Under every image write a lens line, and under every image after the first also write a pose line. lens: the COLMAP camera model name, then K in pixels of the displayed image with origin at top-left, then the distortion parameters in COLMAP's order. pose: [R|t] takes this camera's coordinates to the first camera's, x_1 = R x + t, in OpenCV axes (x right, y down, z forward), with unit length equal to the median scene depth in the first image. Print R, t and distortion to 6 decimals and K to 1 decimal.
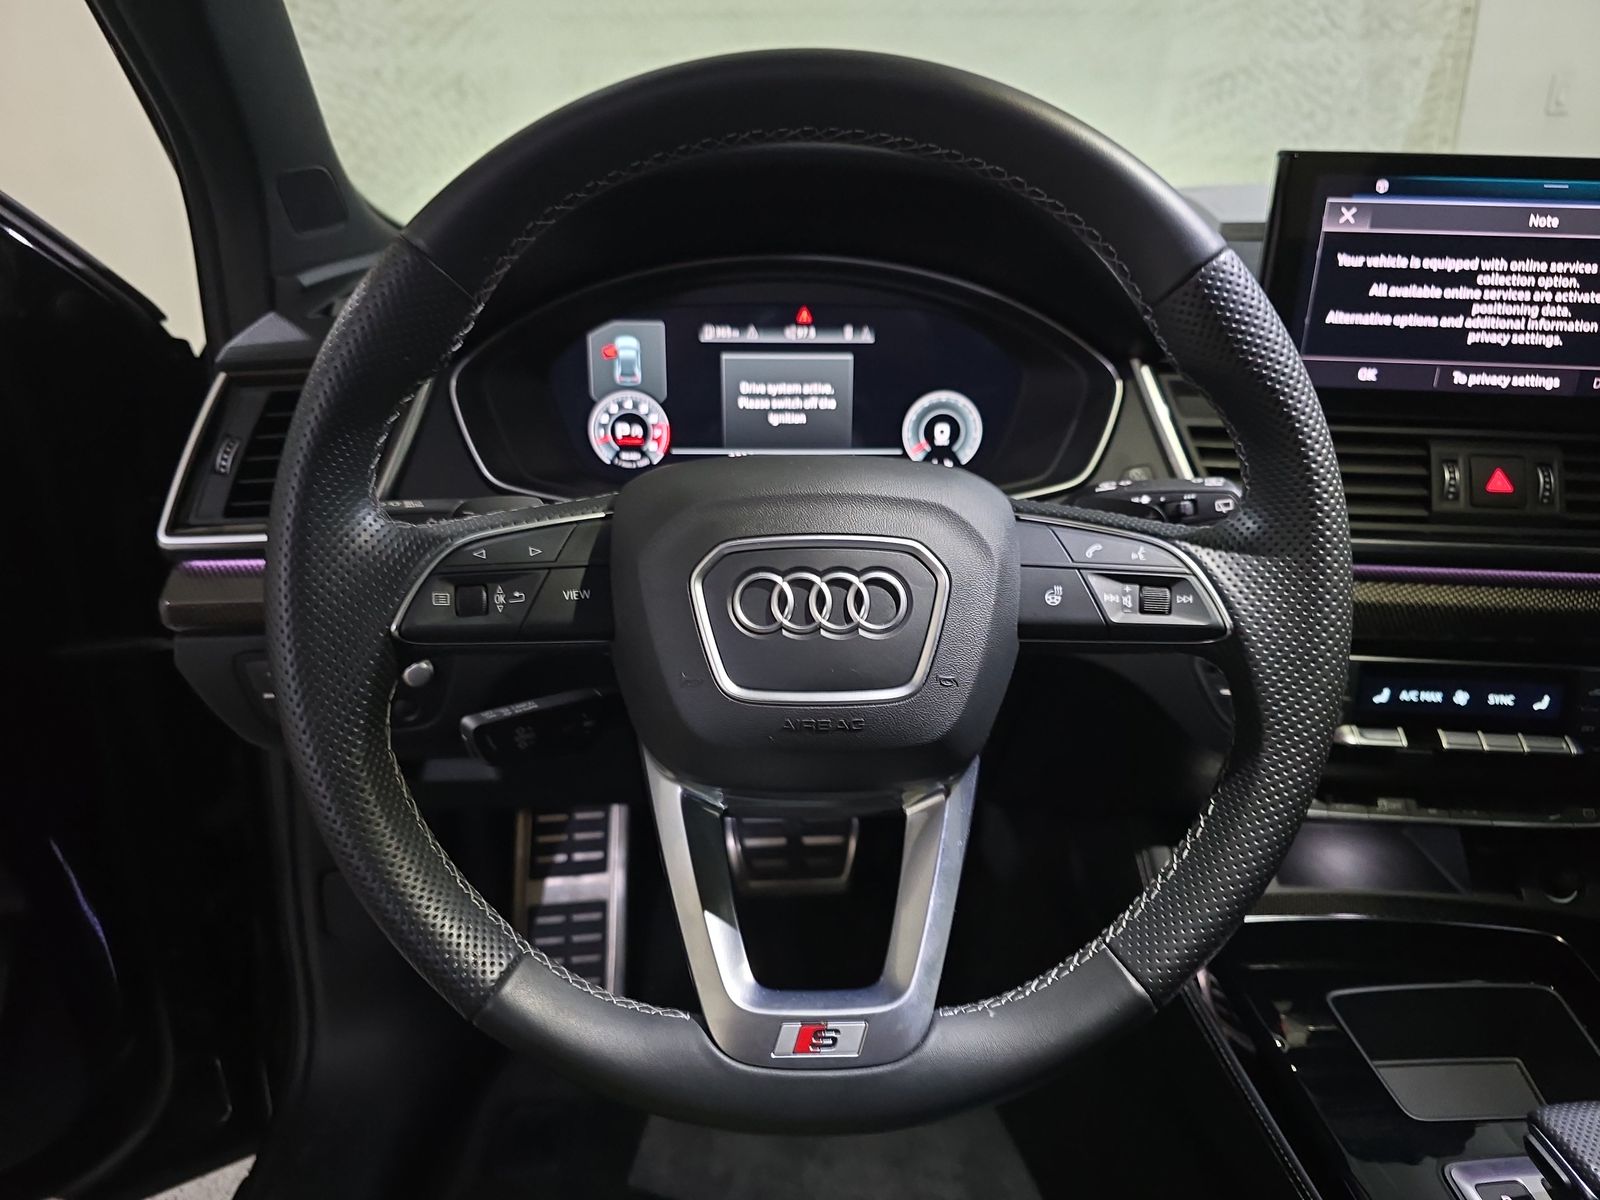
lens RADIAL K [[1059.8, 0, 800.0], [0, 1059.8, 600.0], [0, 0, 1]] dist [0.030536, -0.055534]
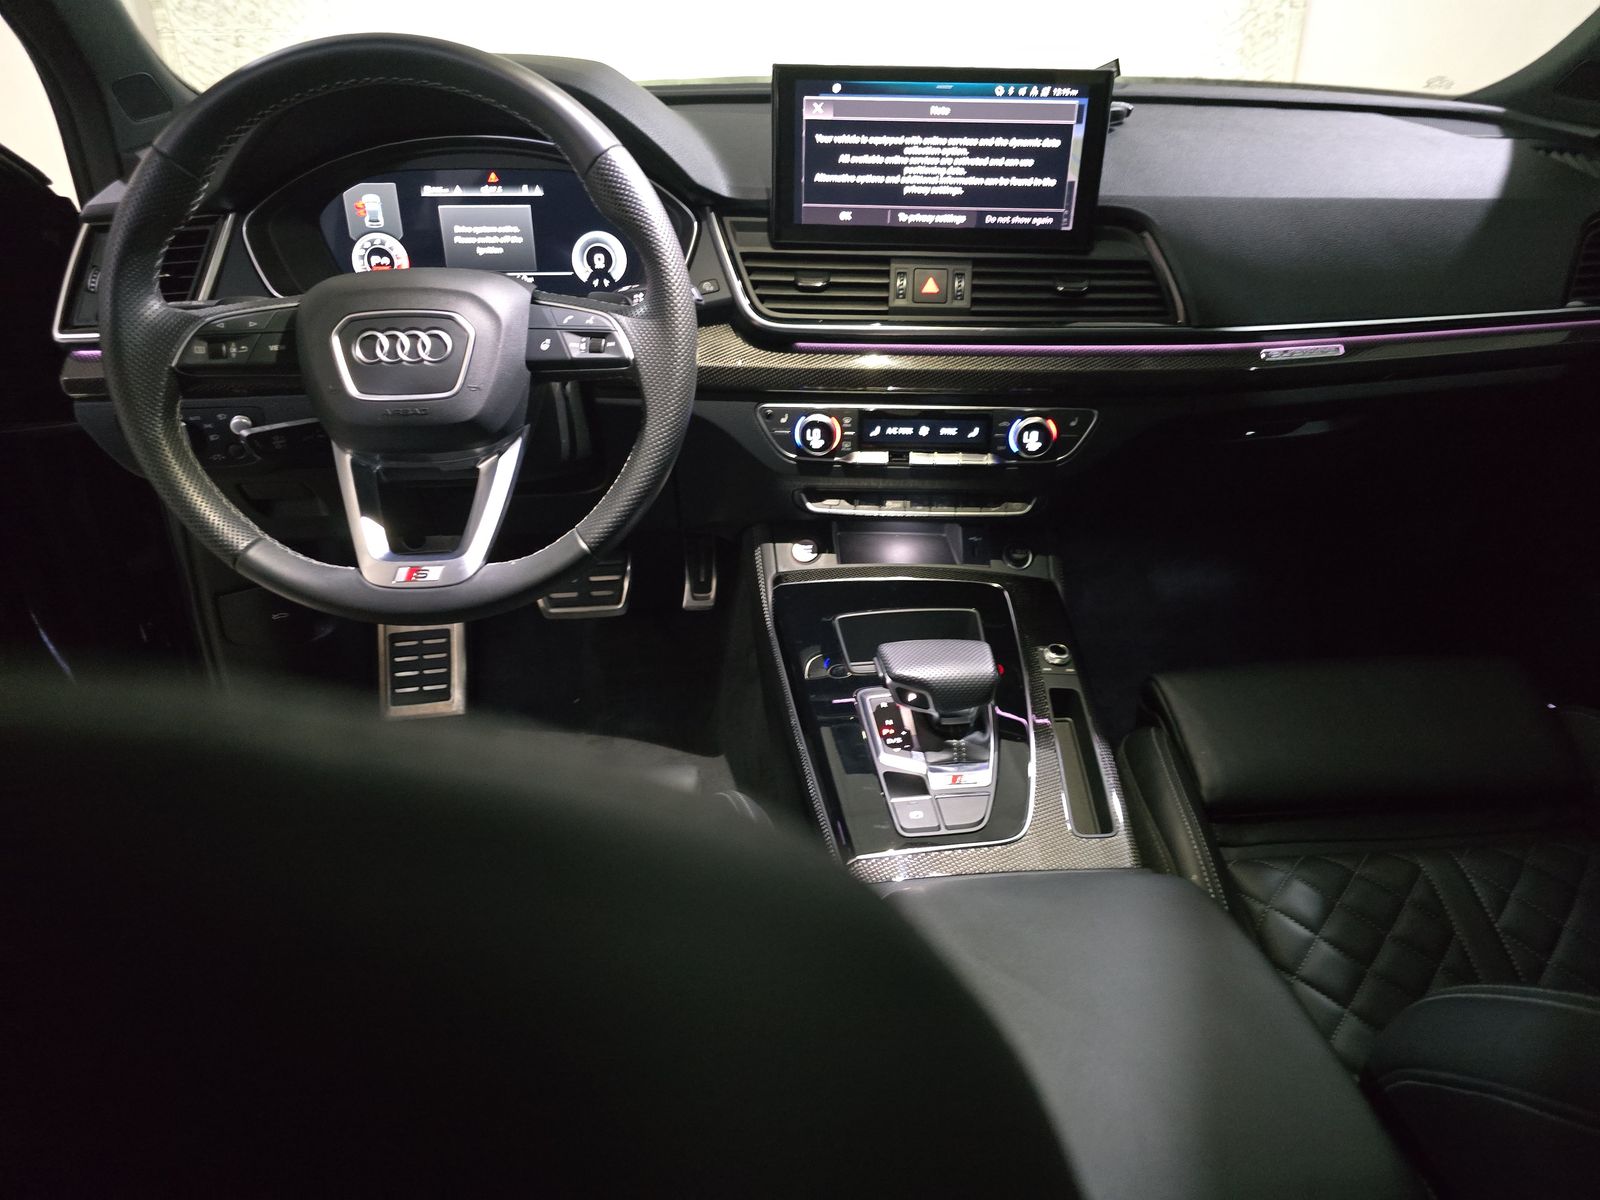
lens RADIAL K [[1034.0, 0, 800.0], [0, 1034.0, 600.0], [0, 0, 1]] dist [-0.001346, -0.001923]
pose [[0.999124, -0.023864, 0.034377, 0.410821], [0.018614, 0.989158, 0.145672, 0.121800], [-0.037480, -0.144904, 0.988736, -0.569945]]
